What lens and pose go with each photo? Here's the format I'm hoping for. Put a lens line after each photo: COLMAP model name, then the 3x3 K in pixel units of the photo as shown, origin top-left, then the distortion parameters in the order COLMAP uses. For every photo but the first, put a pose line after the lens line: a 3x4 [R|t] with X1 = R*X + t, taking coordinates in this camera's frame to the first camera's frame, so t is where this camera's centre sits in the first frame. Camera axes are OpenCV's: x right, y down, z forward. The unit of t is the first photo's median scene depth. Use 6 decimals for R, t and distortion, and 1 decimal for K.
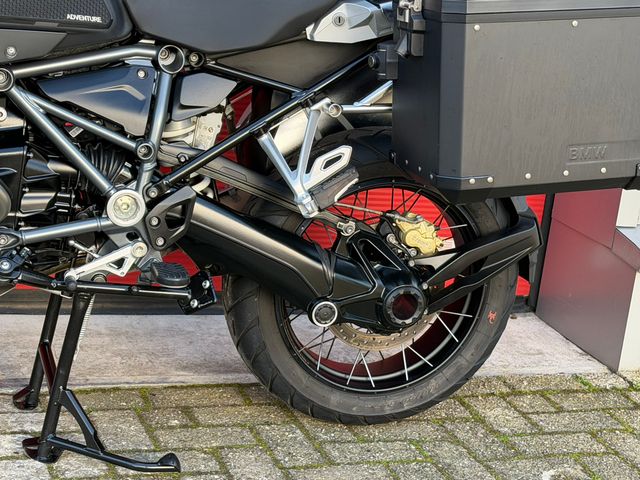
lens RADIAL K [[1329.2, 0, 320.0], [0, 1329.2, 240.0], [0, 0, 1]] dist [0.111521, 0.549606]
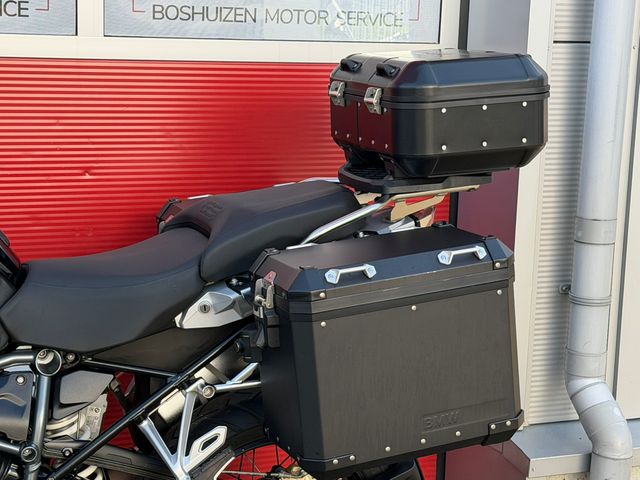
lens RADIAL K [[1329.2, 0, 320.0], [0, 1329.2, 240.0], [0, 0, 1]] dist [0.111521, 0.549606]
pose [[0.994899, -0.093675, 0.037441, 0.072268], [0.096348, 0.992329, -0.077455, -0.128138], [-0.029898, 0.080667, 0.996293, -0.074291]]
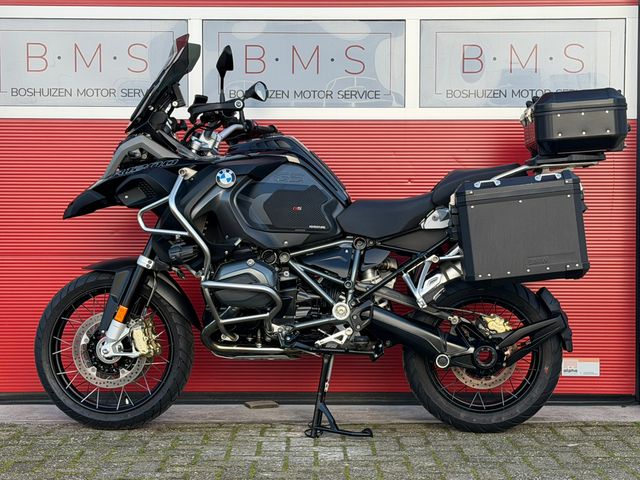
lens RADIAL K [[1329.2, 0, 320.0], [0, 1329.2, 240.0], [0, 0, 1]] dist [0.111521, 0.549606]
pose [[0.935047, -0.109248, -0.337271, 0.561879], [0.018061, 0.964780, -0.262438, 0.428773], [0.354063, 0.239300, 0.904088, -0.992898]]
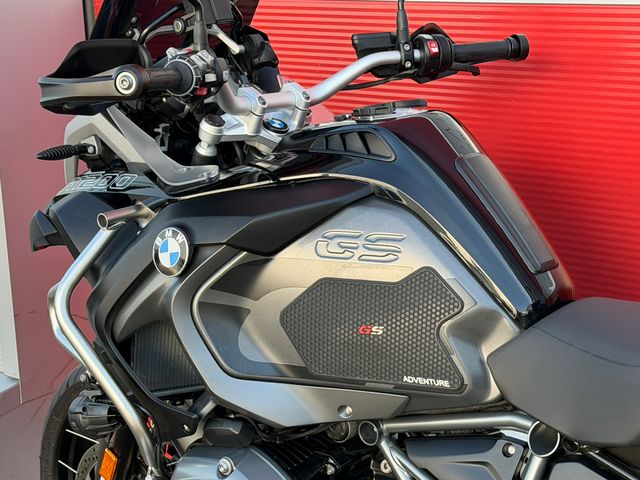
lens RADIAL K [[1329.2, 0, 320.0], [0, 1329.2, 240.0], [0, 0, 1]] dist [0.111521, 0.549606]
pose [[0.551708, 0.067320, -0.831316, 0.466365], [-0.128548, 0.991691, -0.005005, -0.230271], [0.824072, 0.109625, 0.555777, 0.435617]]
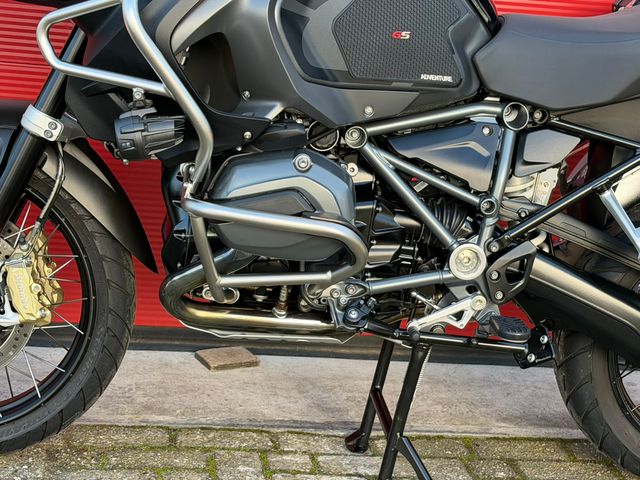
lens RADIAL K [[1329.2, 0, 320.0], [0, 1329.2, 240.0], [0, 0, 1]] dist [0.111521, 0.549606]
pose [[0.981624, 0.021443, -0.189615, -0.063021], [-0.027245, 0.999235, -0.028044, -0.008767], [0.188869, 0.032695, 0.981458, -0.022006]]
